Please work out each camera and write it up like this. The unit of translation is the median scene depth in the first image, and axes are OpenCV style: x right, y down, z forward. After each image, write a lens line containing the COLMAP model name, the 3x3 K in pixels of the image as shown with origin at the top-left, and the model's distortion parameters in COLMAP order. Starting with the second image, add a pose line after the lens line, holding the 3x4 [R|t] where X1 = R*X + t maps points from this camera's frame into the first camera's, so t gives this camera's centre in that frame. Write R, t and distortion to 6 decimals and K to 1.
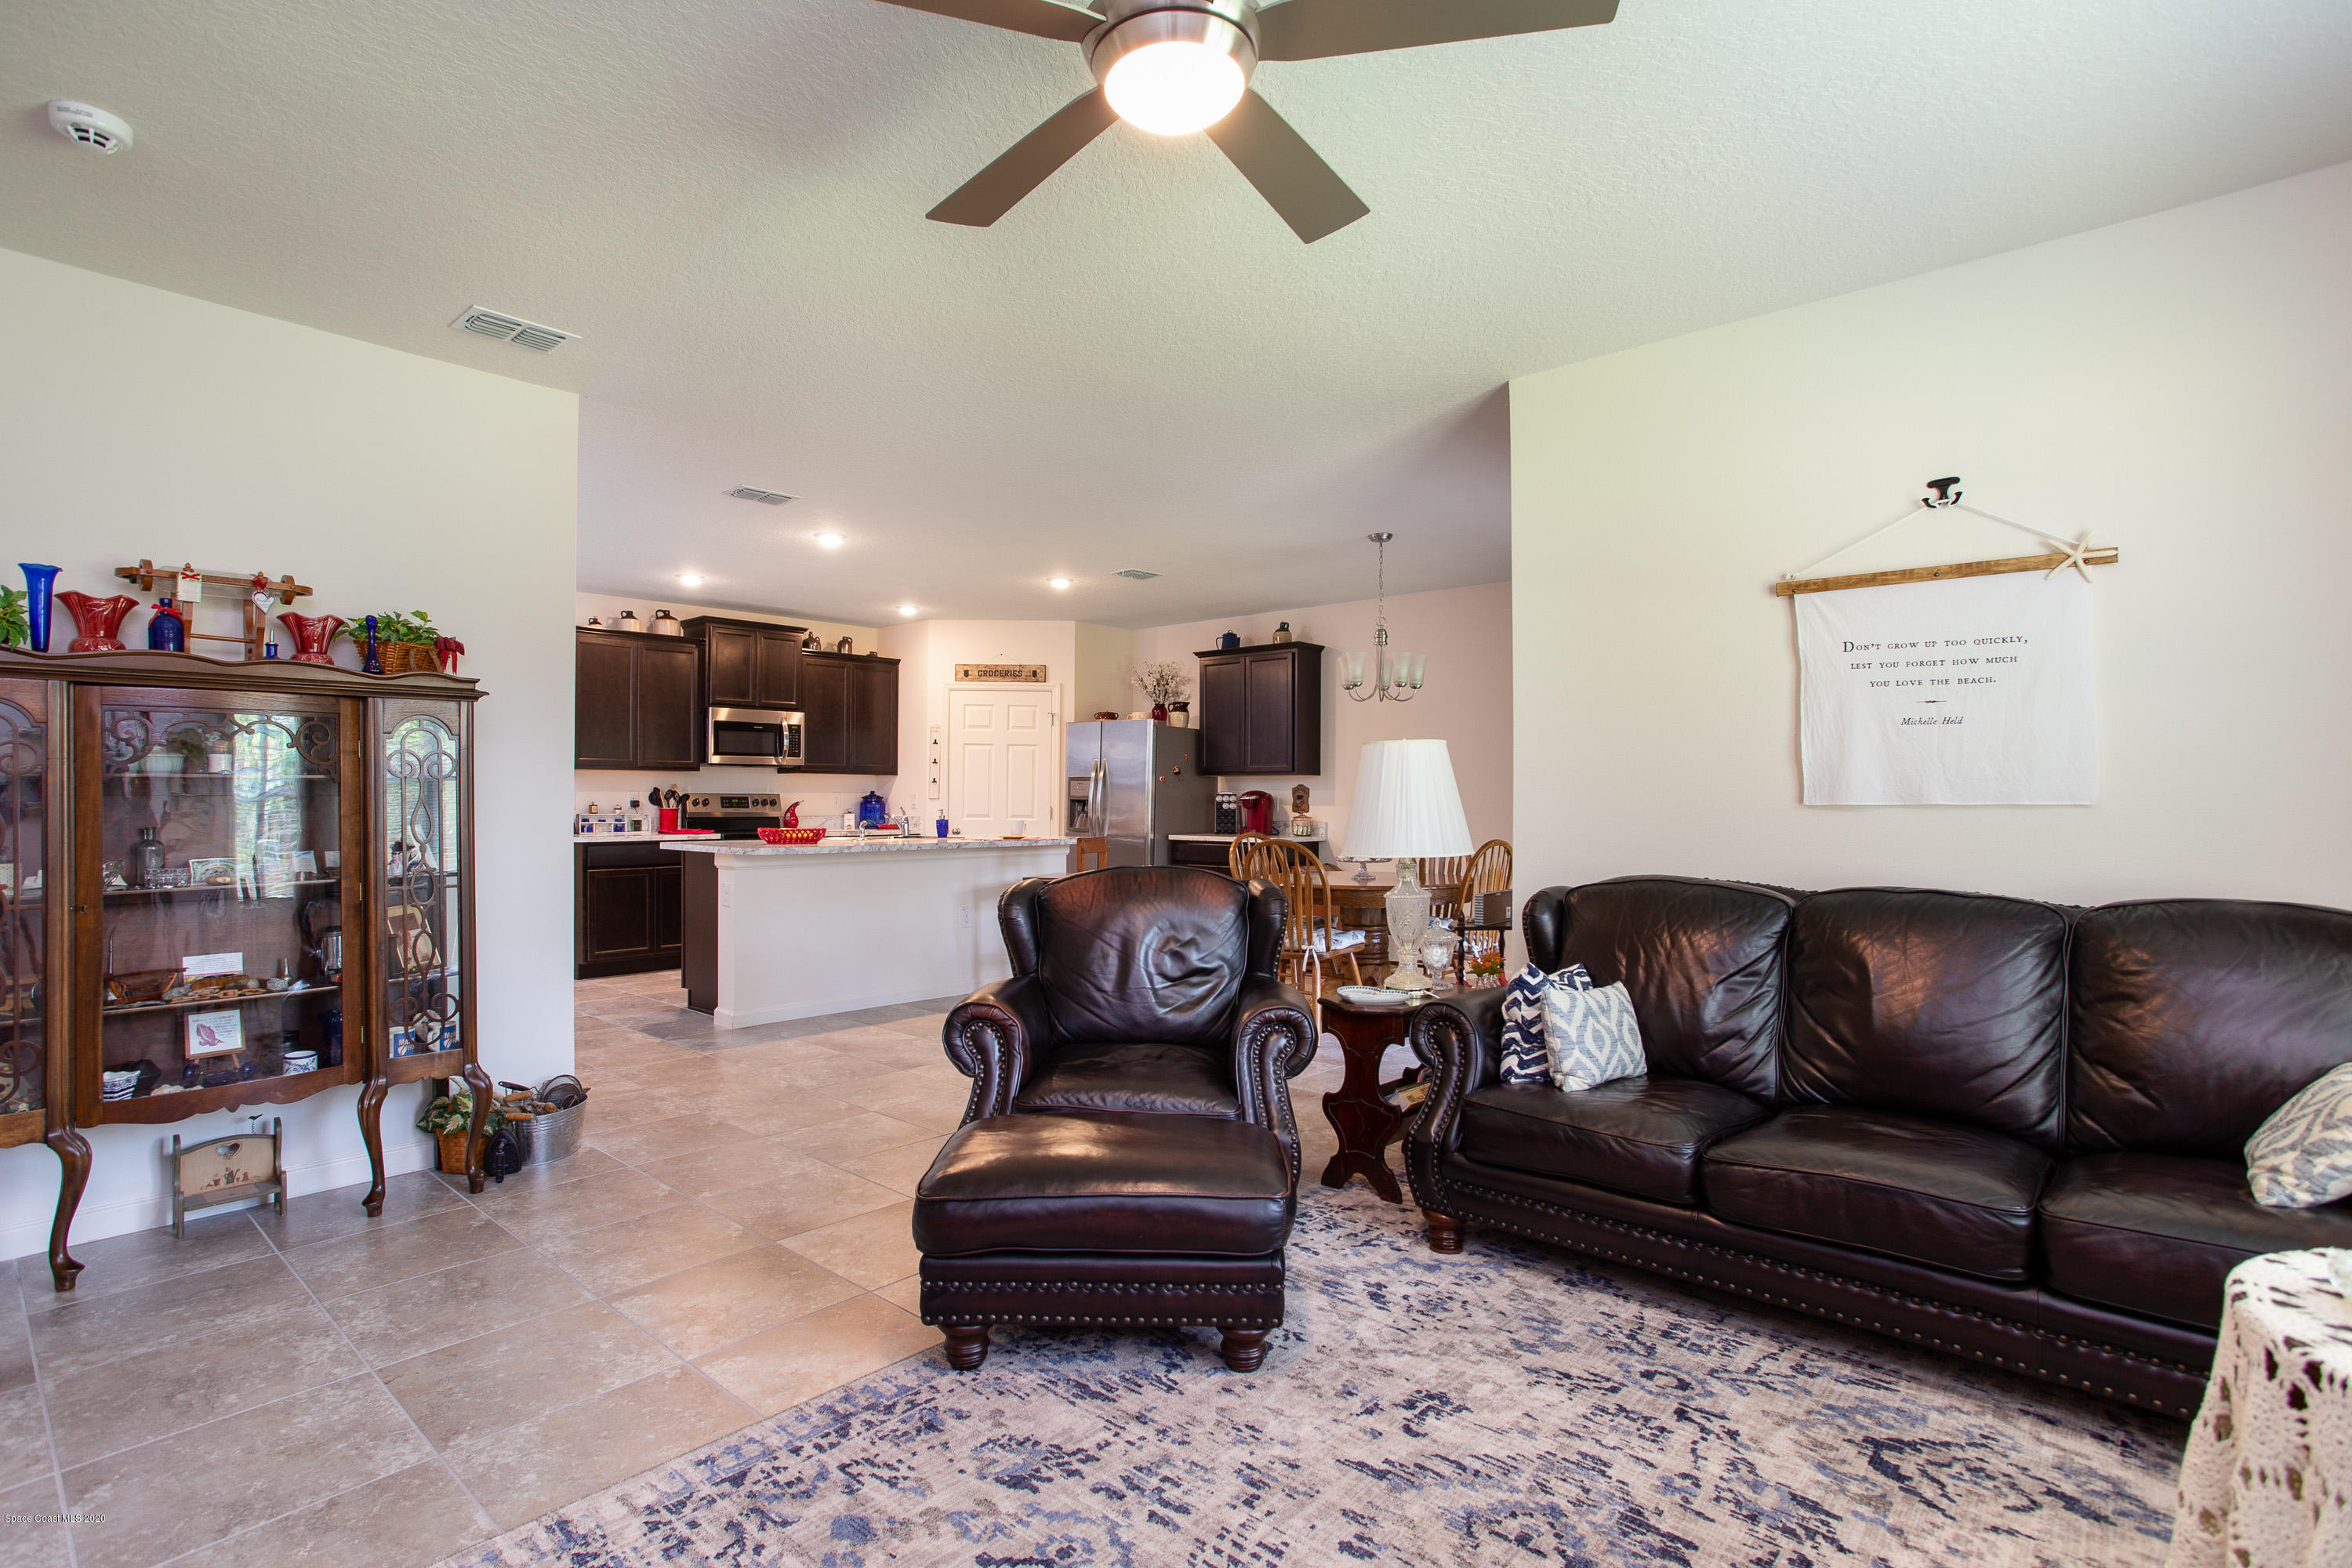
lens RADIAL K [[1148.9, 0, 1171.0], [0, 1148.9, 792.4], [0, 0, 1]] dist [-0.039993, 0.007639]
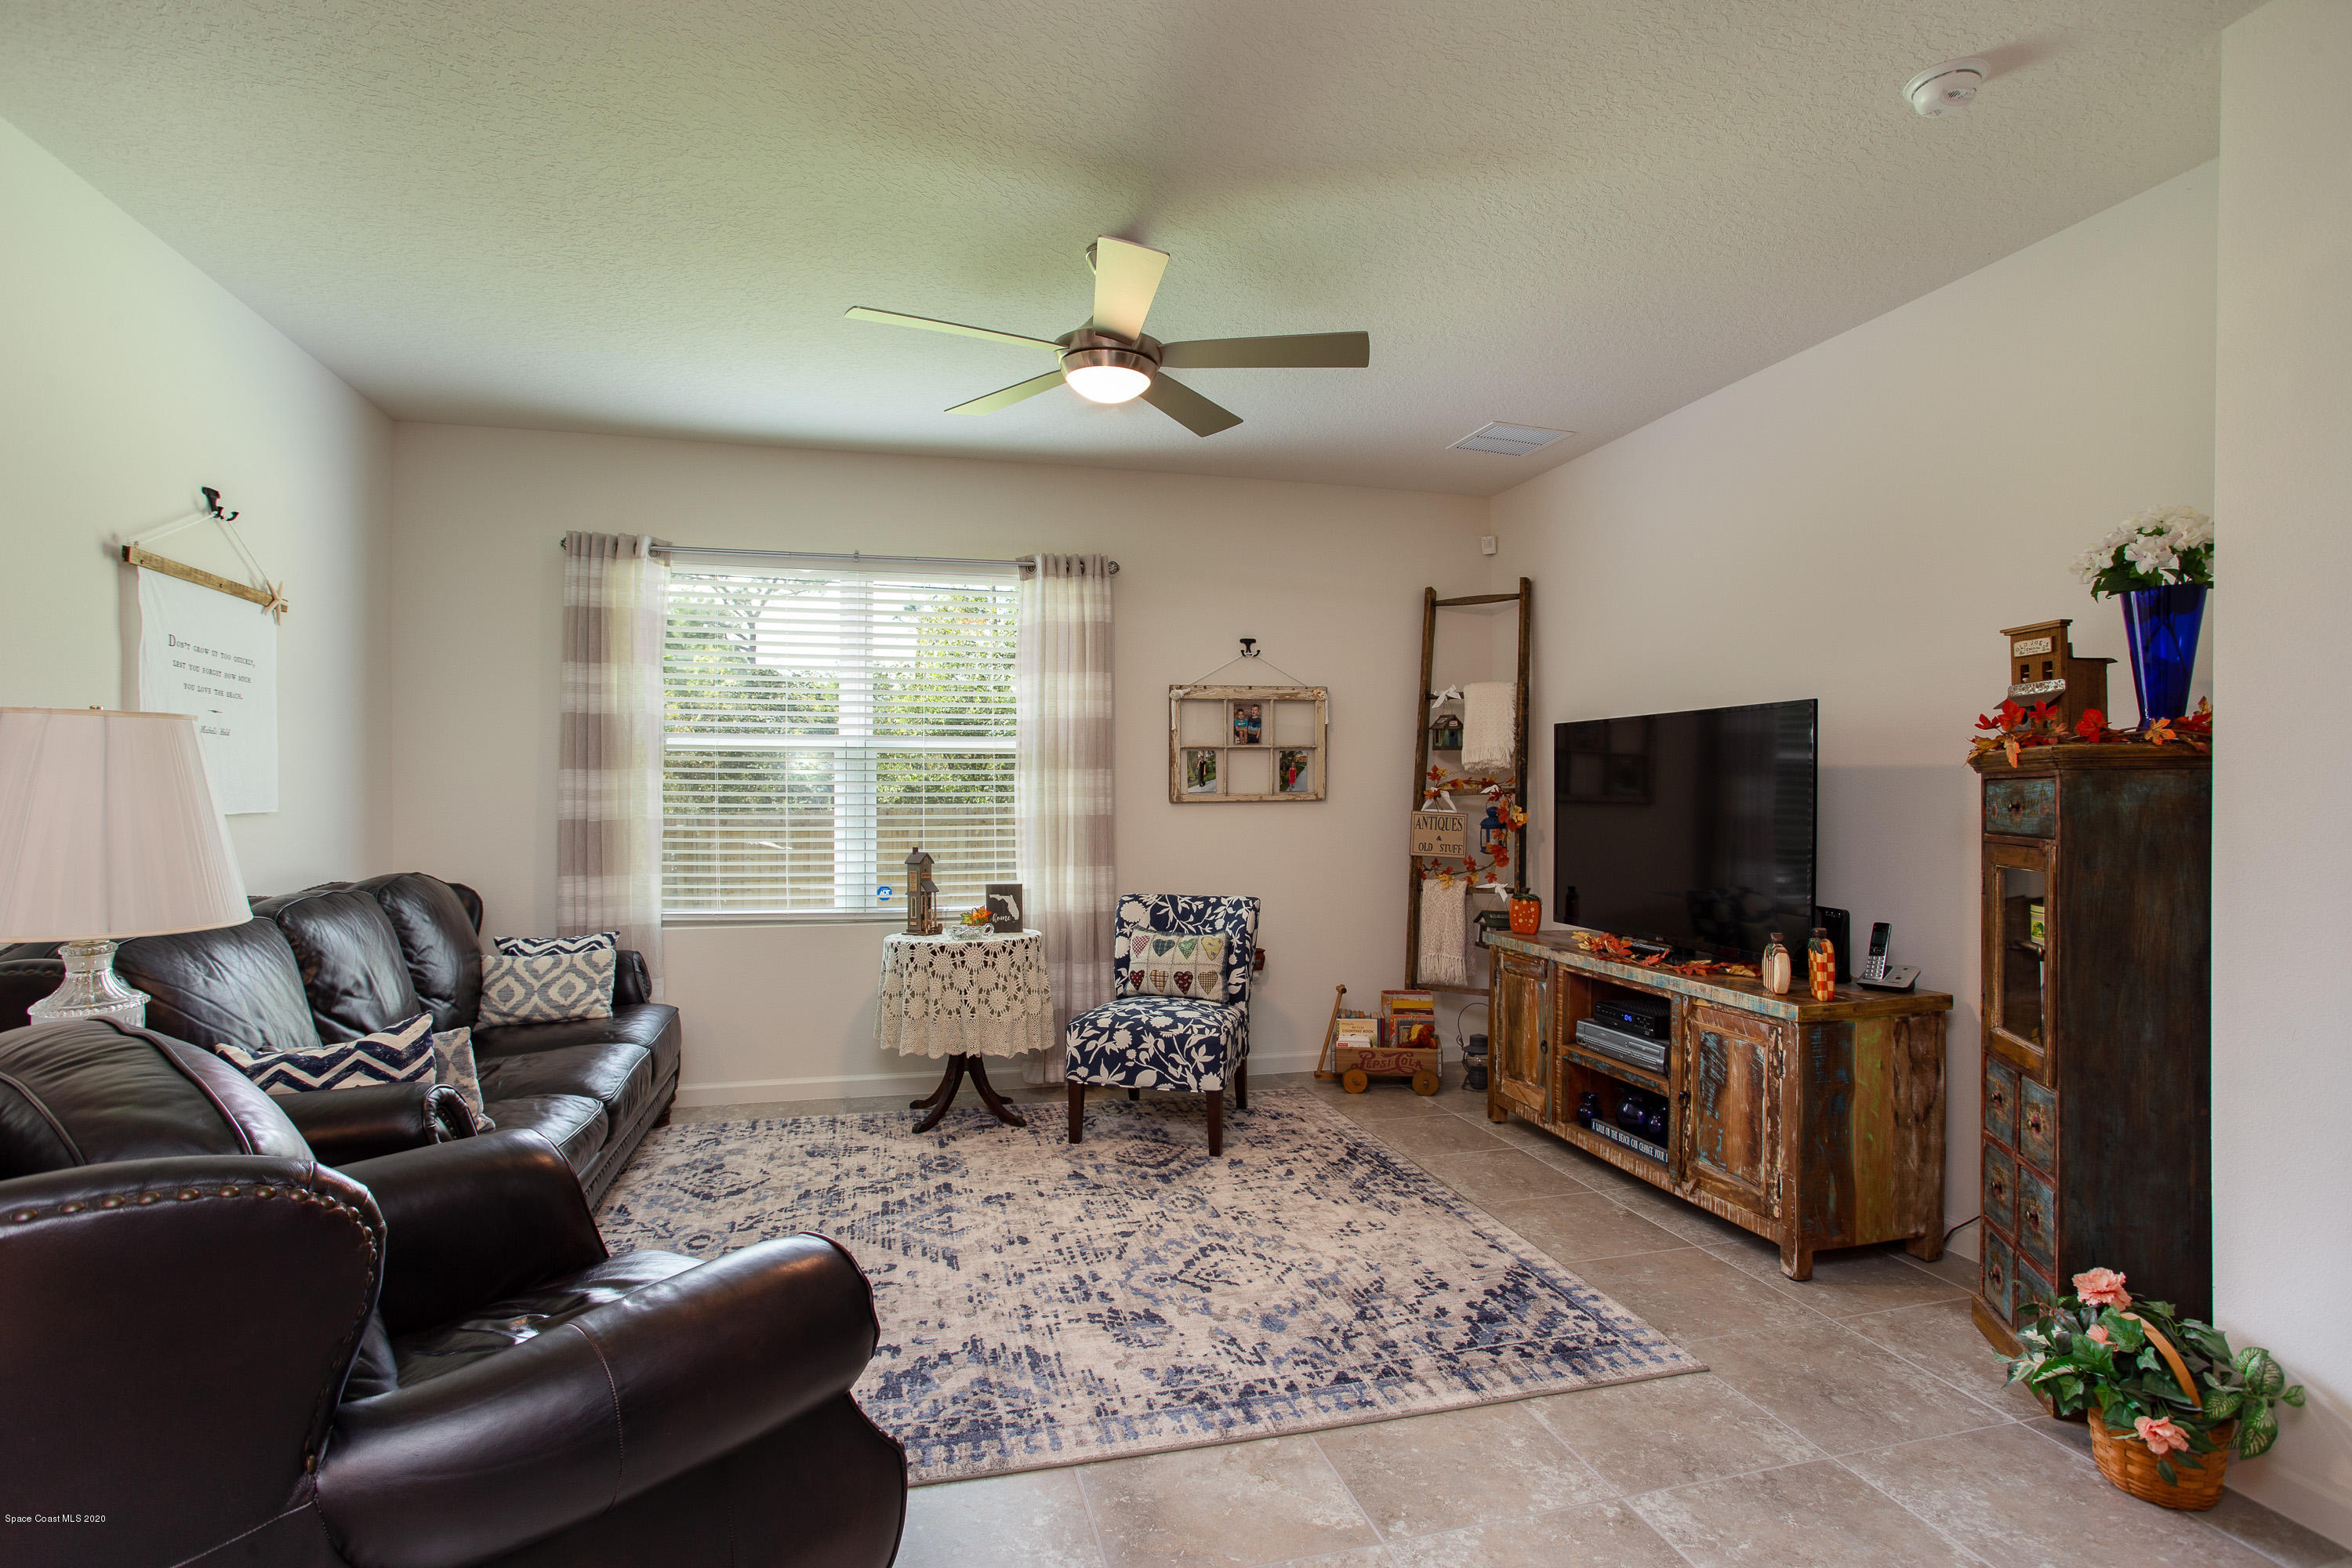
lens RADIAL K [[1202.2, 0, 1171.7], [0, 1202.2, 790.1], [0, 0, 1]] dist [-0.025716, 0.003227]
pose [[-0.841707, -0.005409, 0.539908, -0.916473], [-0.006206, 0.999981, 0.000343, -0.024371], [-0.539900, -0.003062, -0.841724, 2.173212]]
